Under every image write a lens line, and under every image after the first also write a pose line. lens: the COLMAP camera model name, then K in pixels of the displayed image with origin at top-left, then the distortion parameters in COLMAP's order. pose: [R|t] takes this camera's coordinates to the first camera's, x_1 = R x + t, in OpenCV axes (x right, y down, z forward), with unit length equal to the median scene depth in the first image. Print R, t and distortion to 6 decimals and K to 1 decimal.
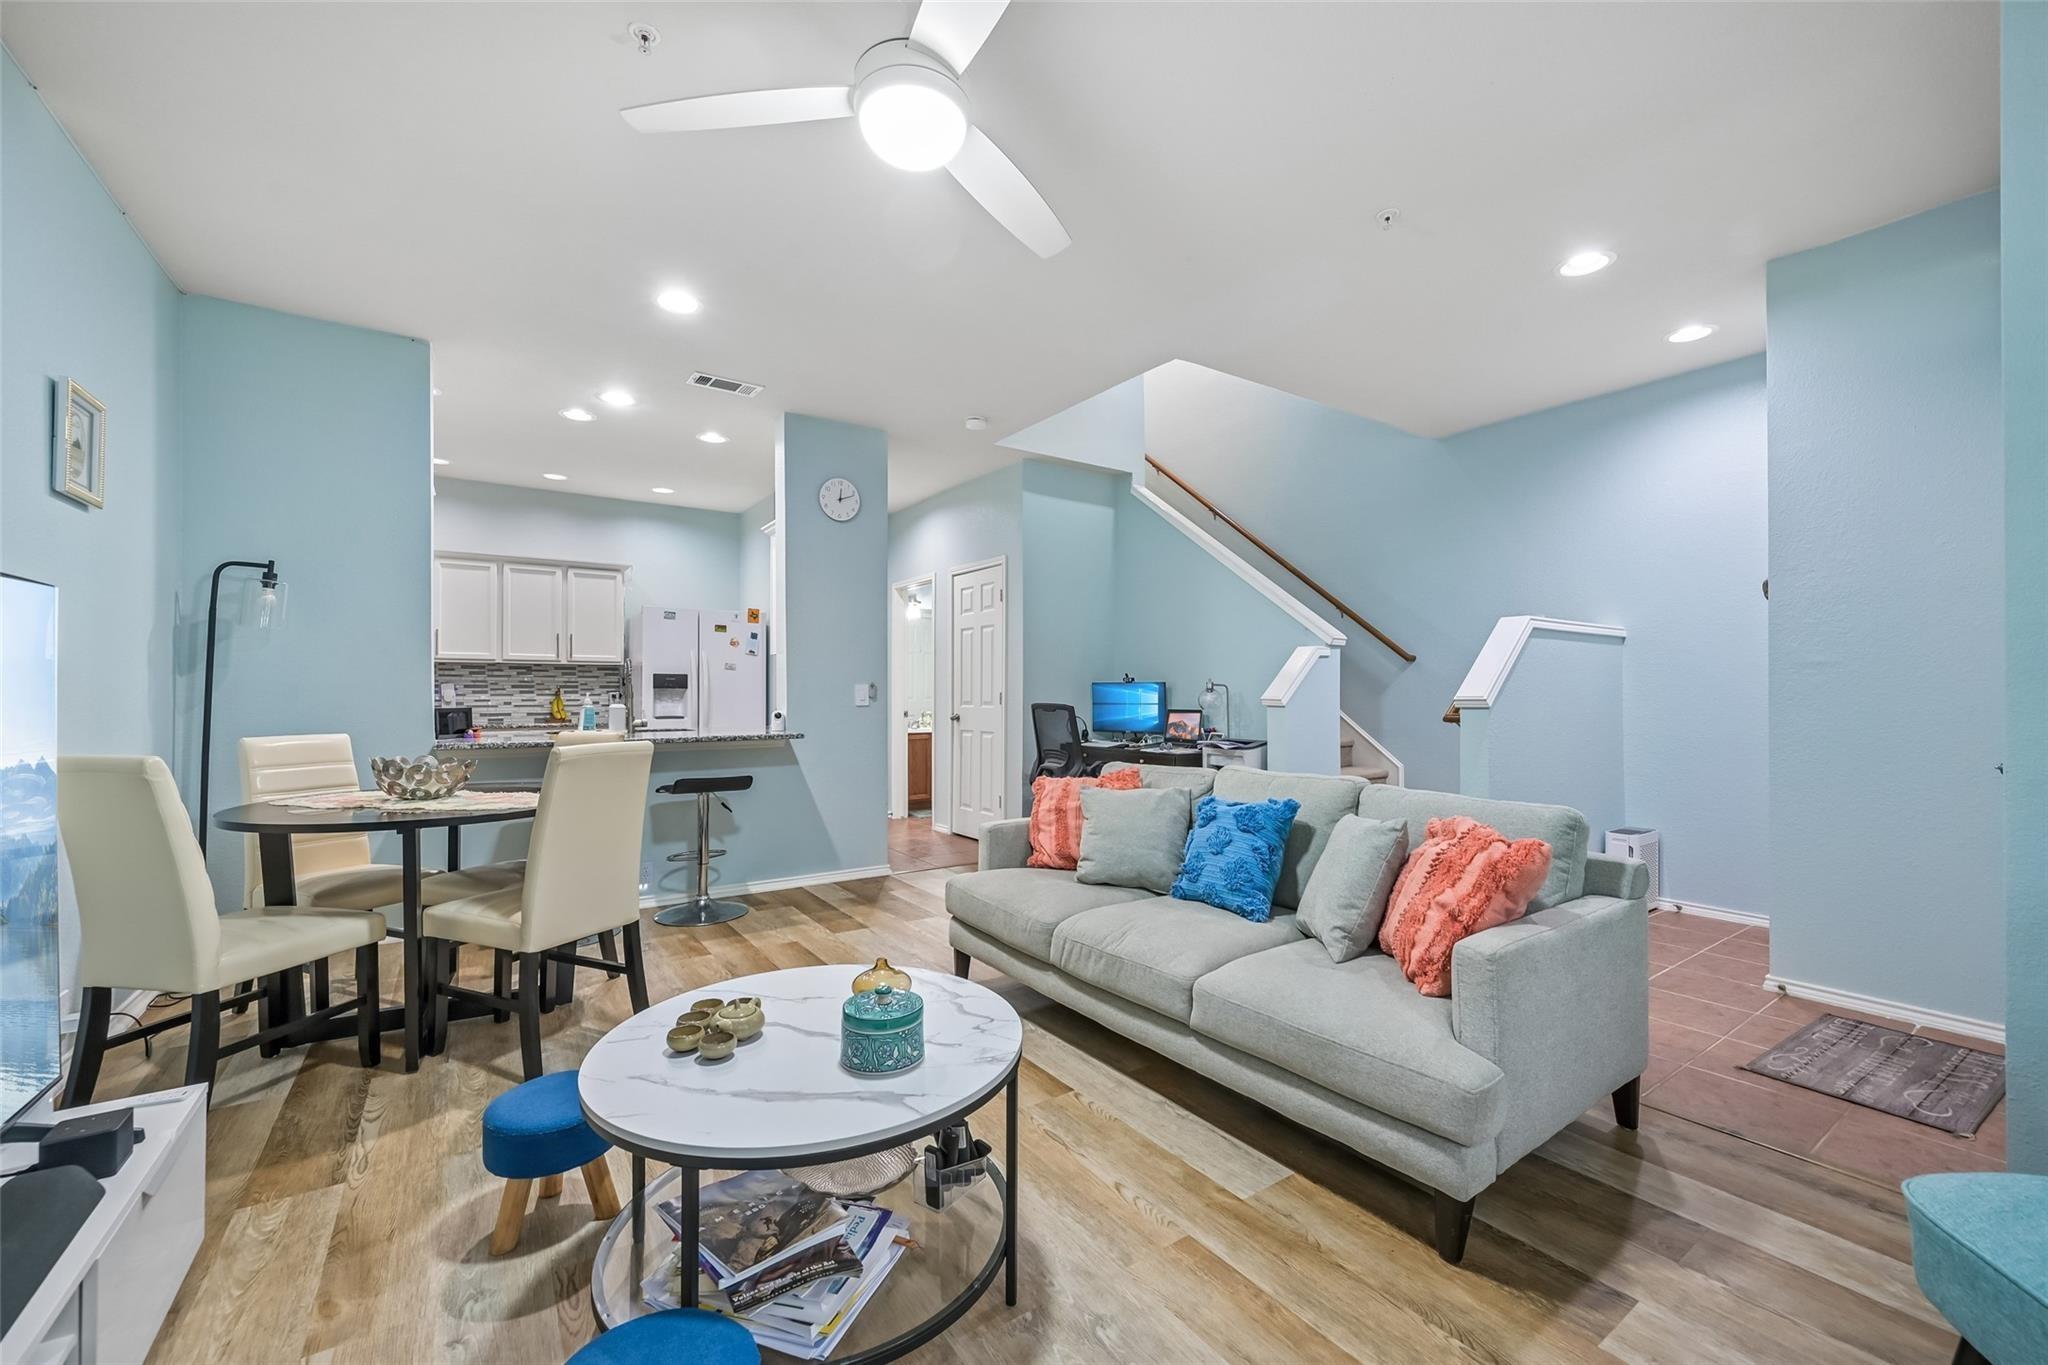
lens RADIAL K [[808.8, 0, 1029.0], [0, 808.8, 689.5], [0, 0, 1]] dist [0.001237, 0.000017]
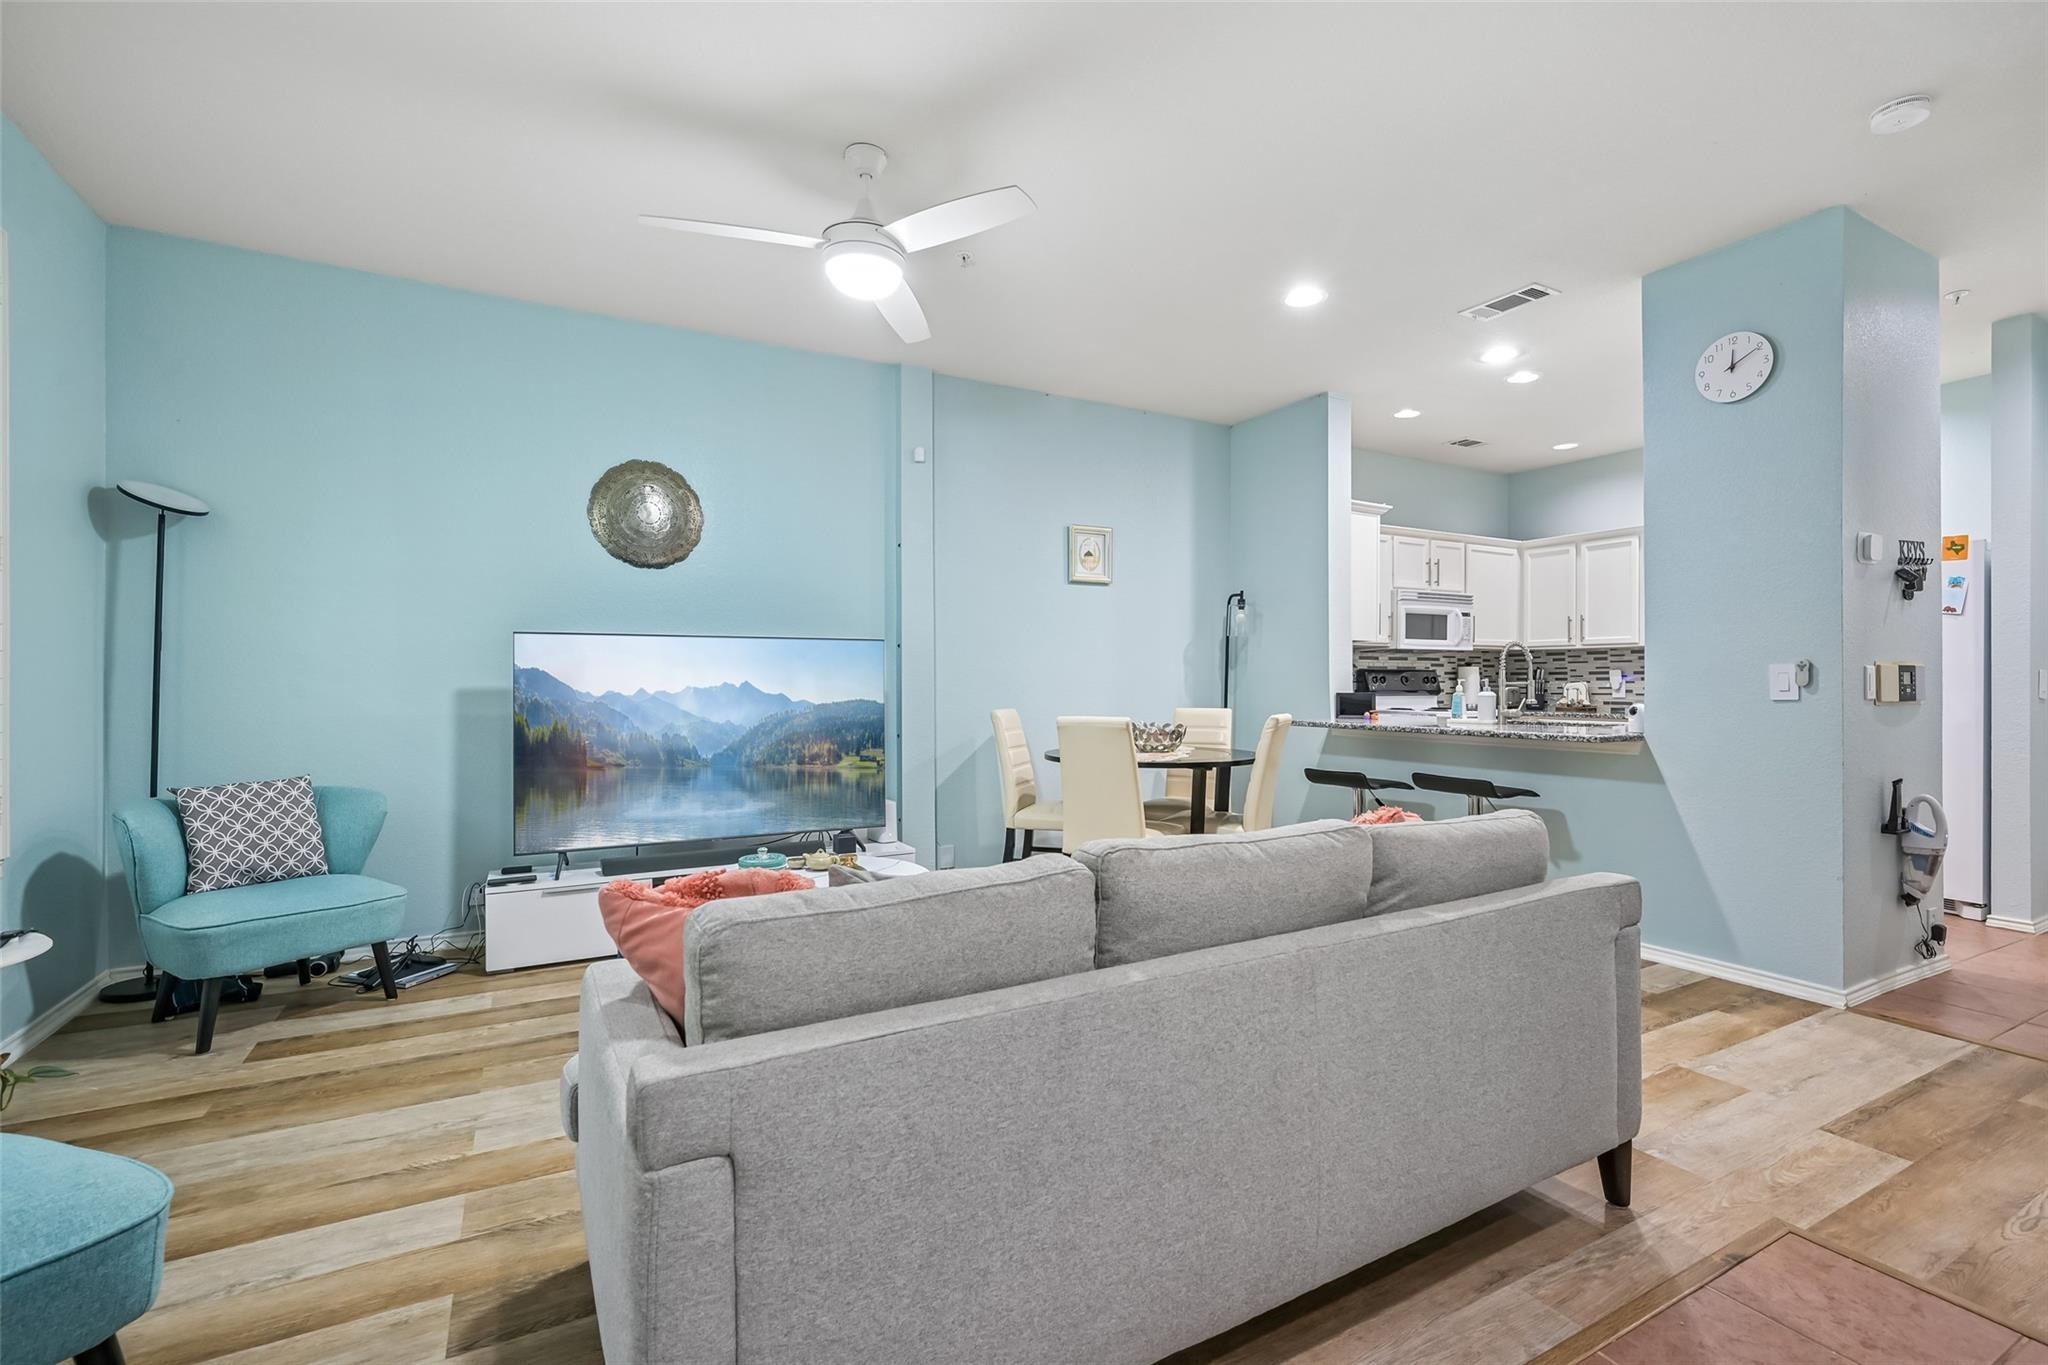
lens RADIAL K [[916.3, 0, 1030.5], [0, 916.3, 674.4], [0, 0, 1]] dist [-0.000490, -0.000093]
pose [[-0.105467, -0.008862, -0.994383, 0.570473], [0.003763, 0.999950, -0.009310, 0.006009], [0.994416, -0.004724, -0.105429, 0.589937]]
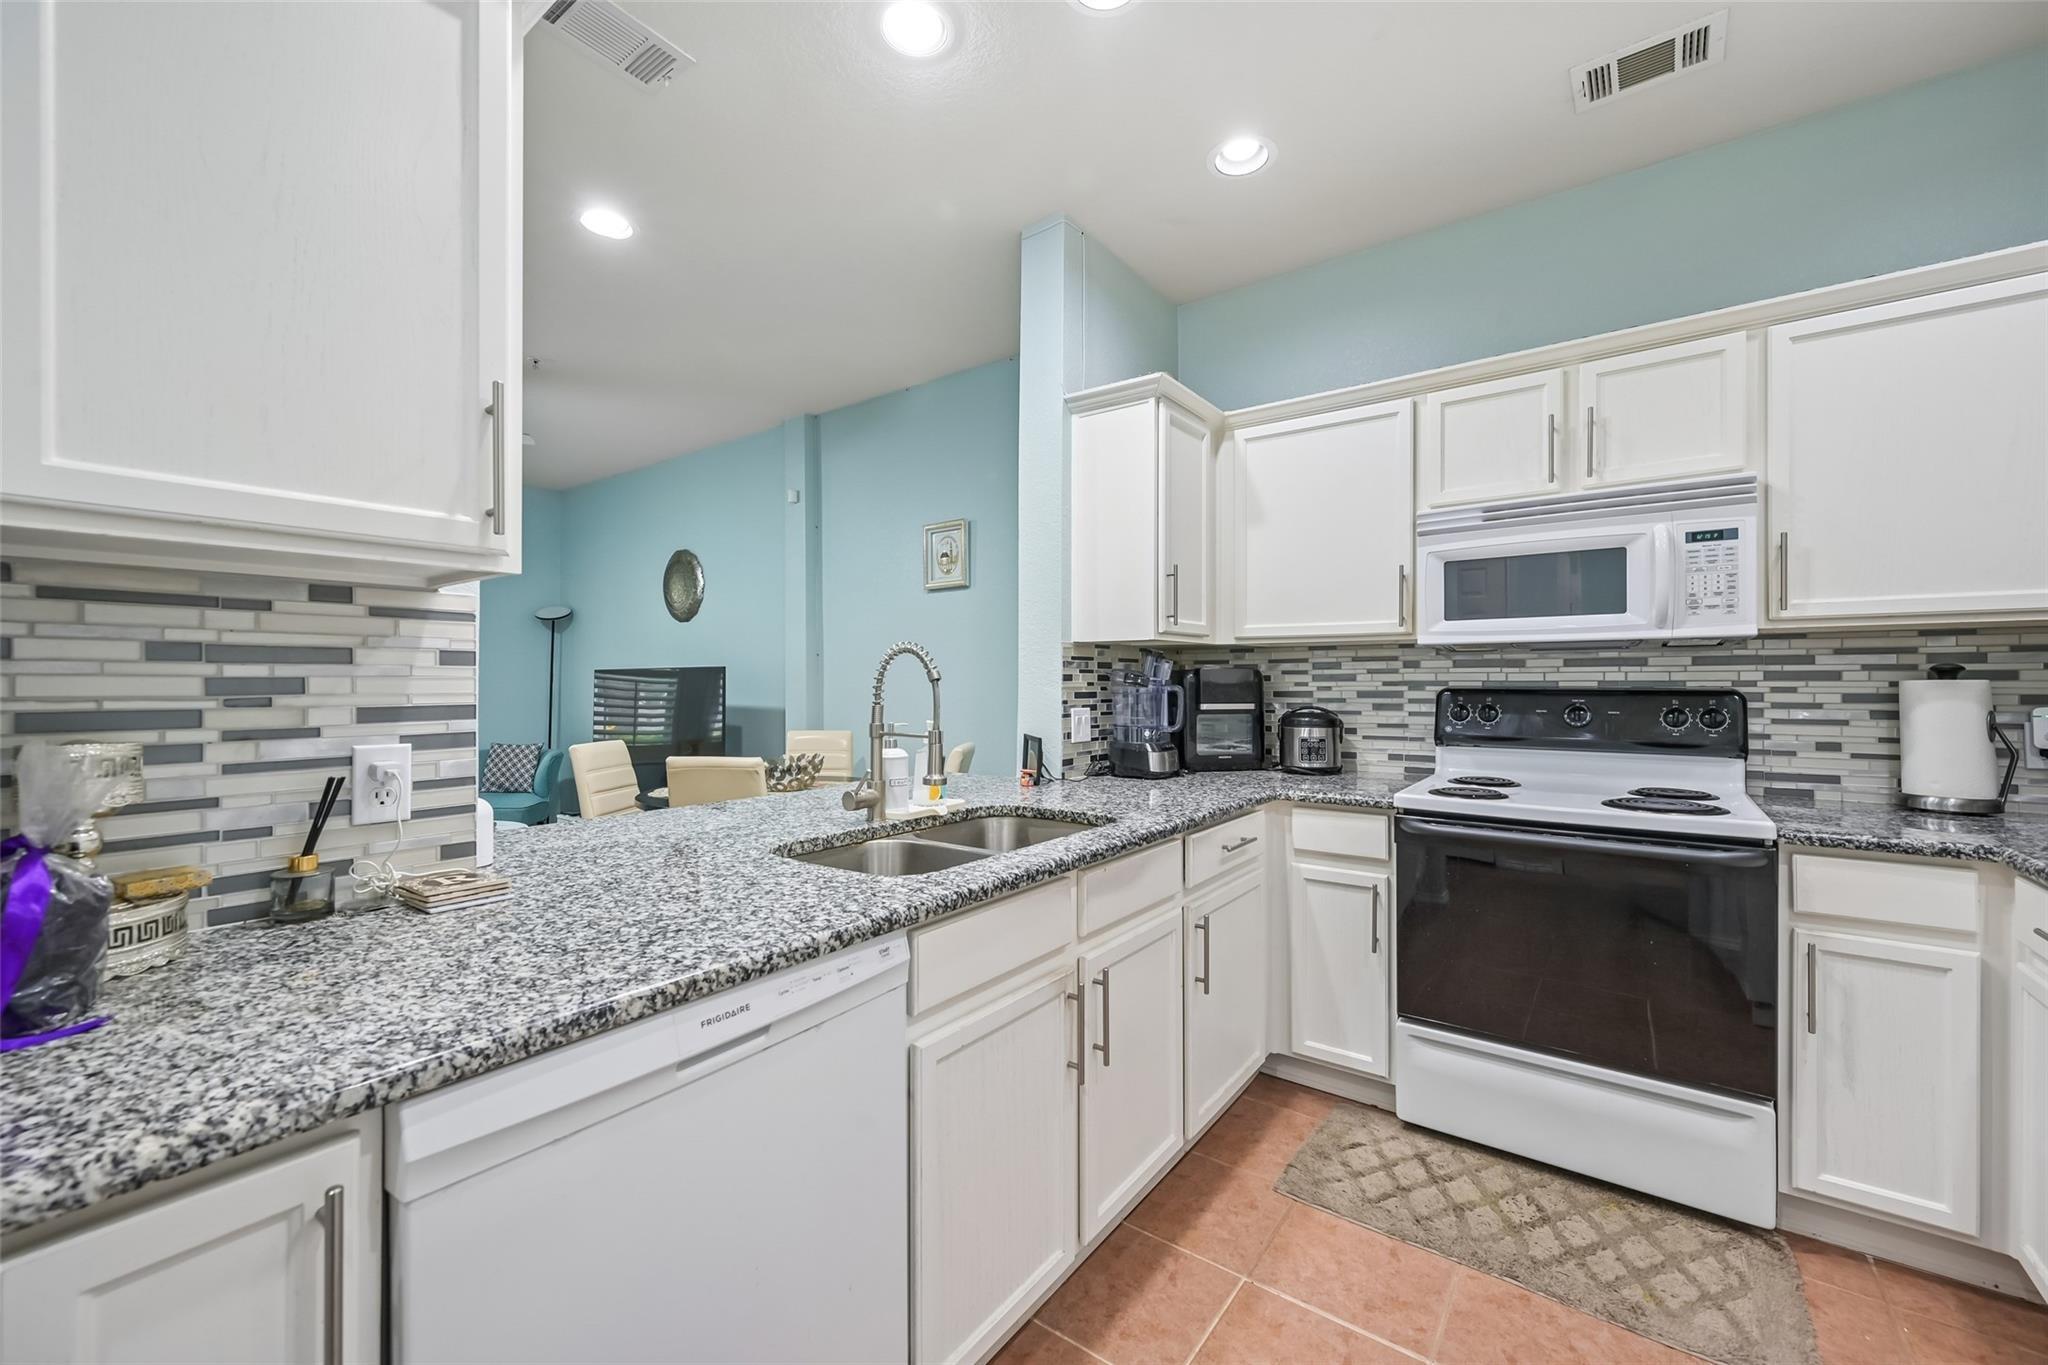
lens RADIAL K [[808.8, 0, 1029.0], [0, 808.8, 689.5], [0, 0, 1]] dist [0.001237, 0.000017]
pose [[-0.948612, -0.001052, -0.316440, -0.436132], [-0.001439, 0.999998, 0.000990, -0.012821], [0.316438, 0.001394, -0.948612, 1.431184]]
